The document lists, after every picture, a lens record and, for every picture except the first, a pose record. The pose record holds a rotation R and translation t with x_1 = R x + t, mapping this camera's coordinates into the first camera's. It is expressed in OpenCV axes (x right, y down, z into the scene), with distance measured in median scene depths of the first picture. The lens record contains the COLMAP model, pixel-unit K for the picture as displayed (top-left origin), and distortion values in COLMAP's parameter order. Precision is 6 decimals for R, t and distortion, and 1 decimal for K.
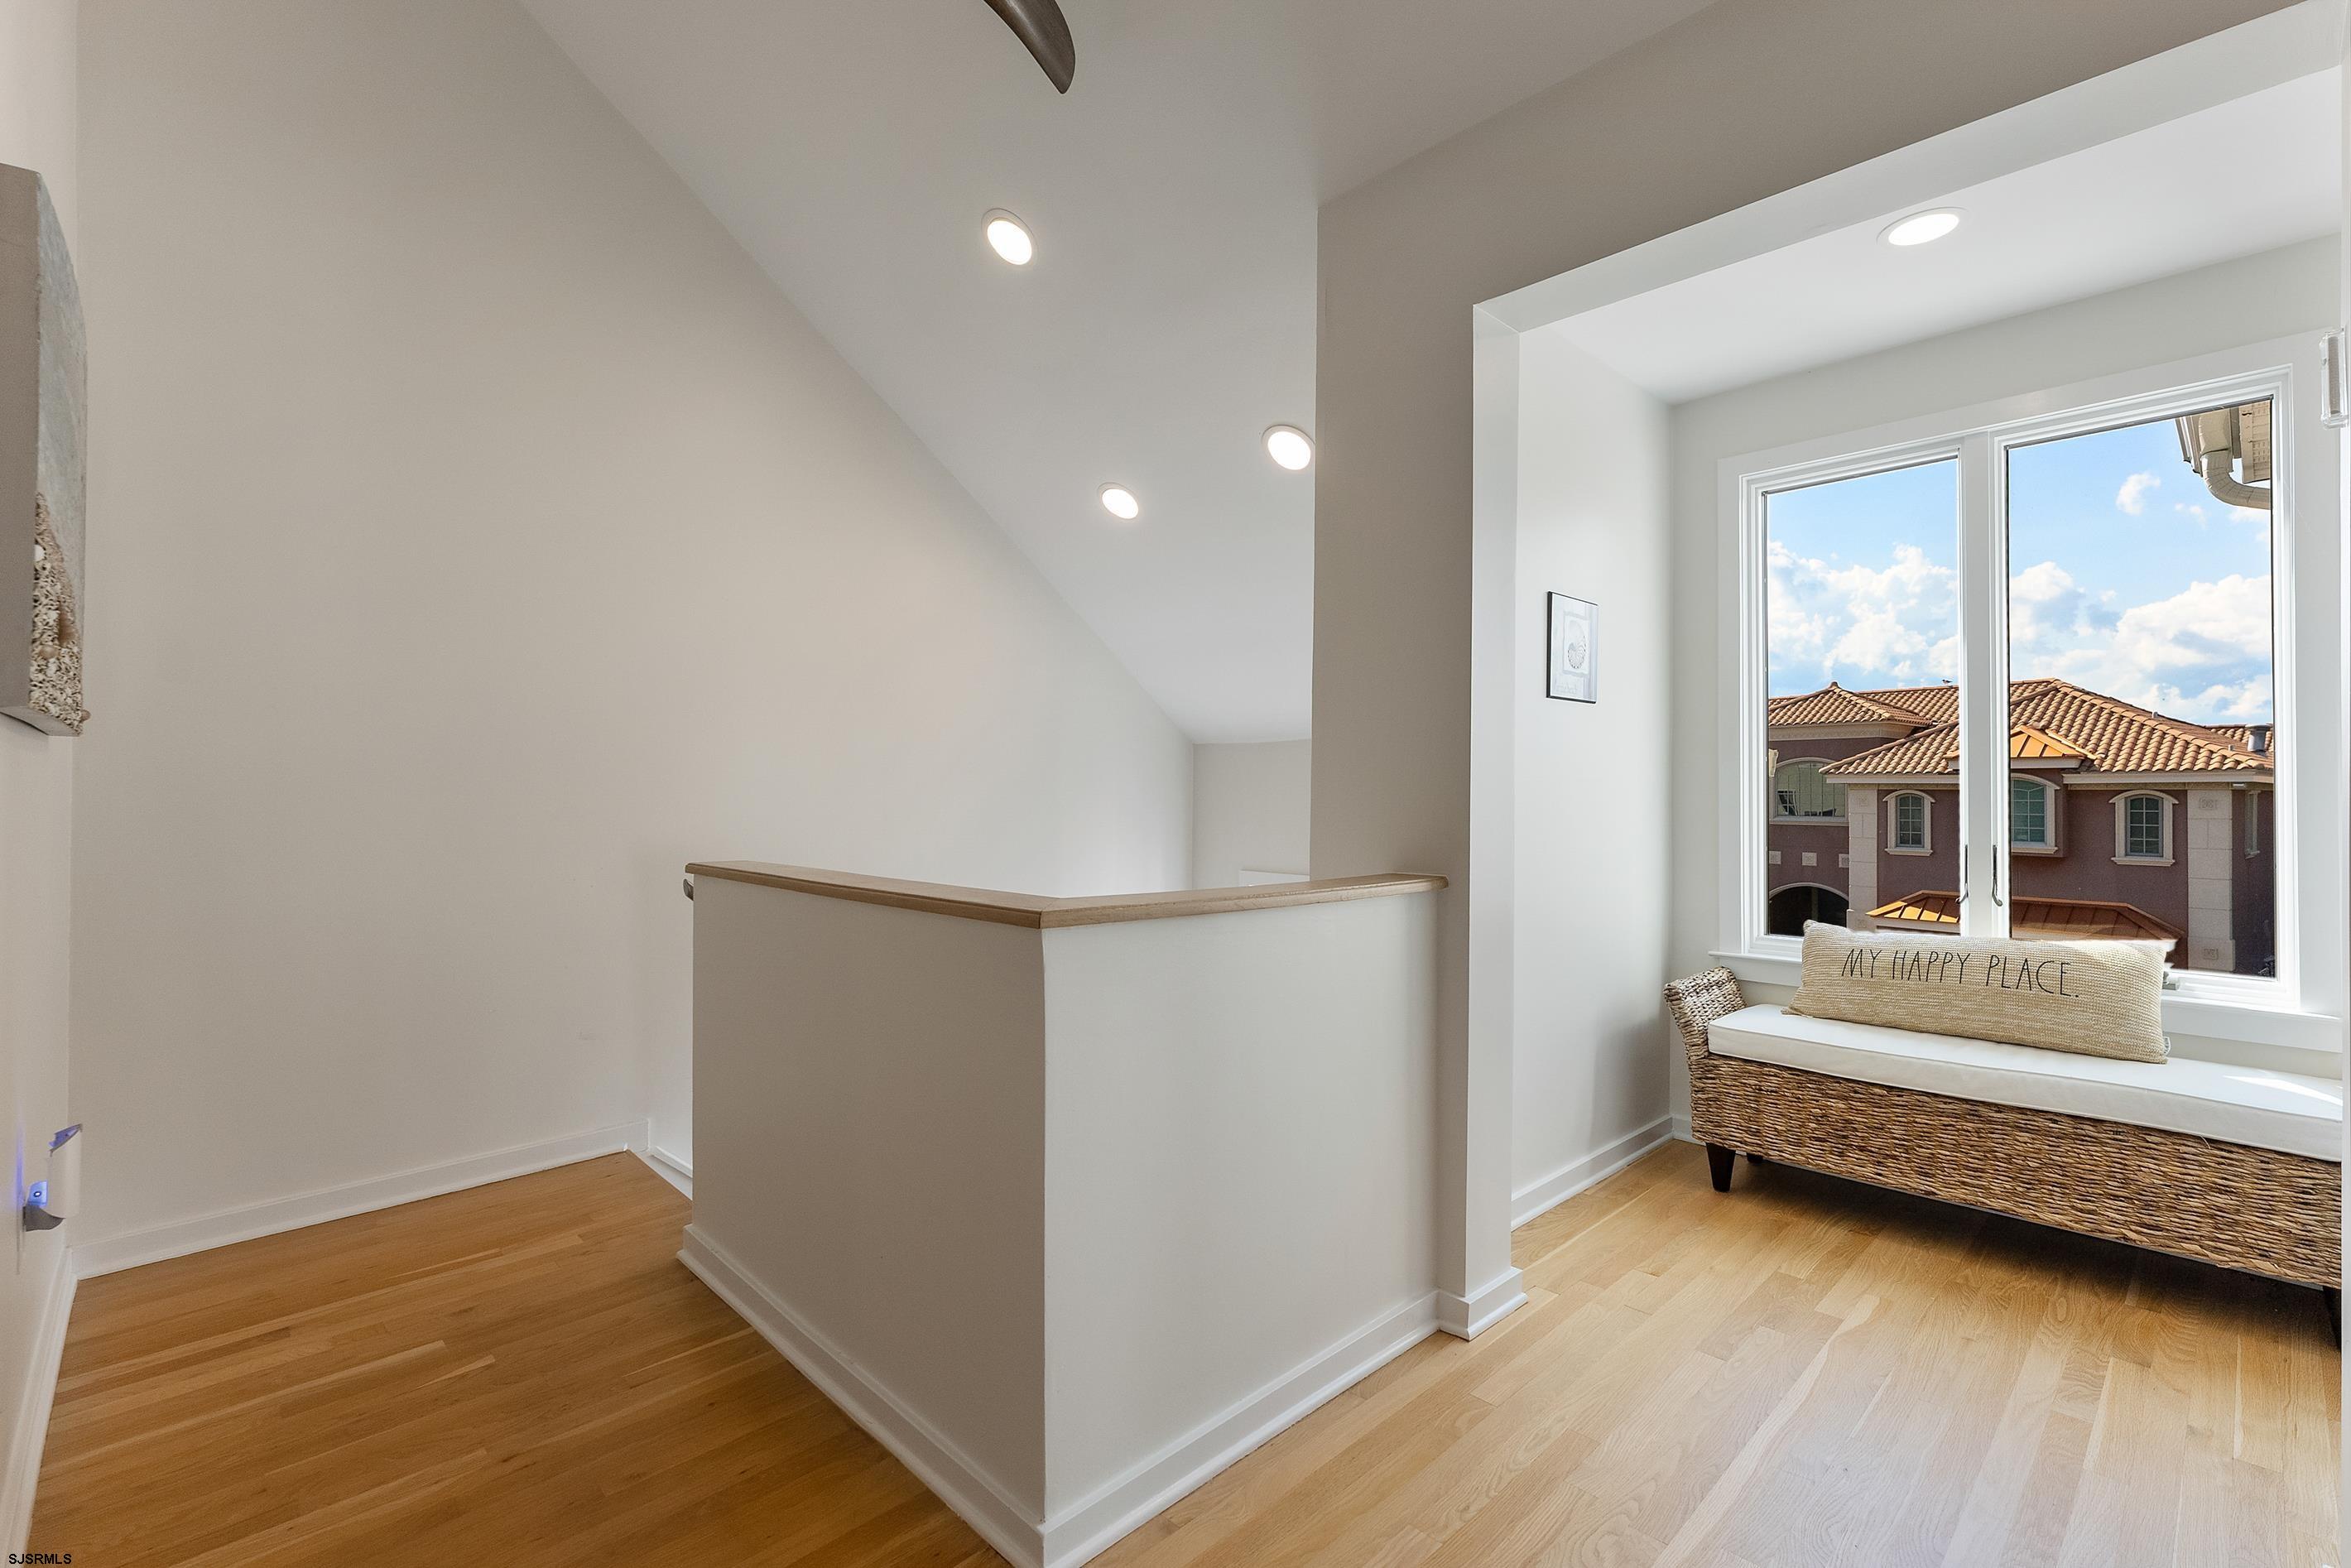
lens RADIAL K [[1053.8, 0, 1172.4], [0, 1053.8, 785.5], [0, 0, 1]] dist [-0.002910, 0.000923]
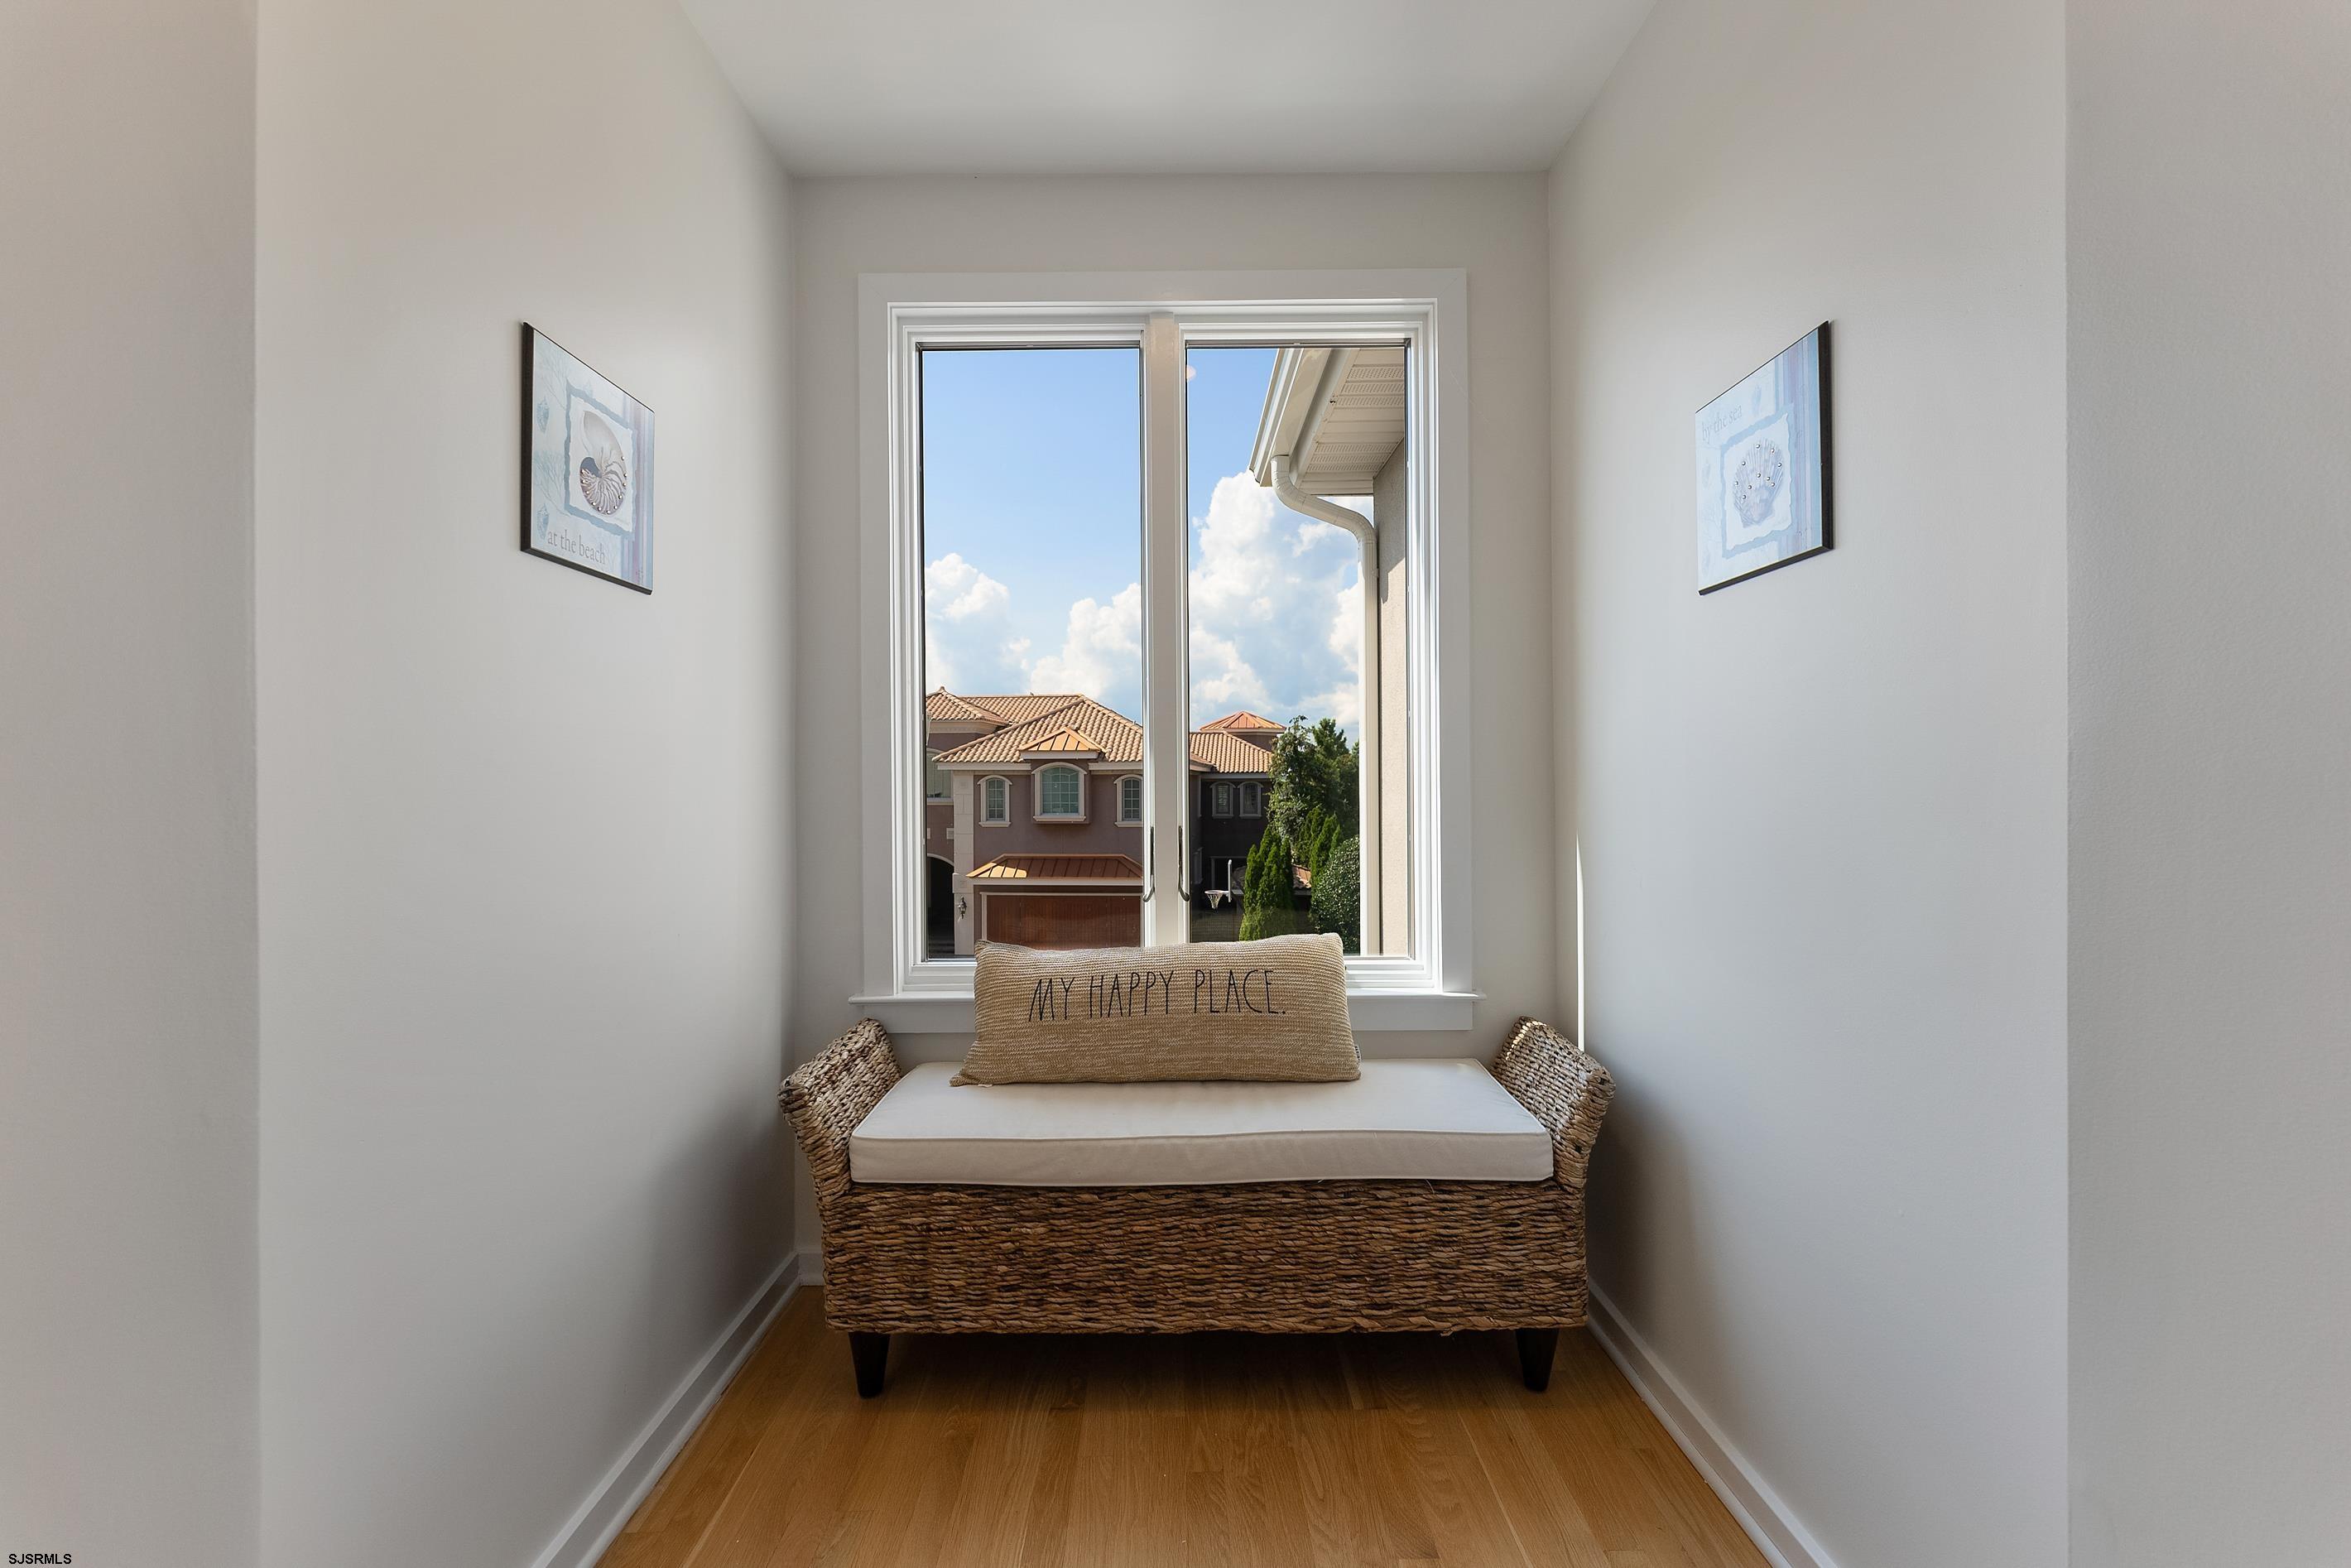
lens RADIAL K [[958.7, 0, 1175.9], [0, 958.7, 776.6], [0, 0, 1]] dist [0.002620, -0.000542]
pose [[0.694076, -0.005529, 0.719880, 0.248530], [0.003245, 0.999984, 0.004551, 0.015363], [-0.719894, -0.000823, 0.694083, 0.493498]]
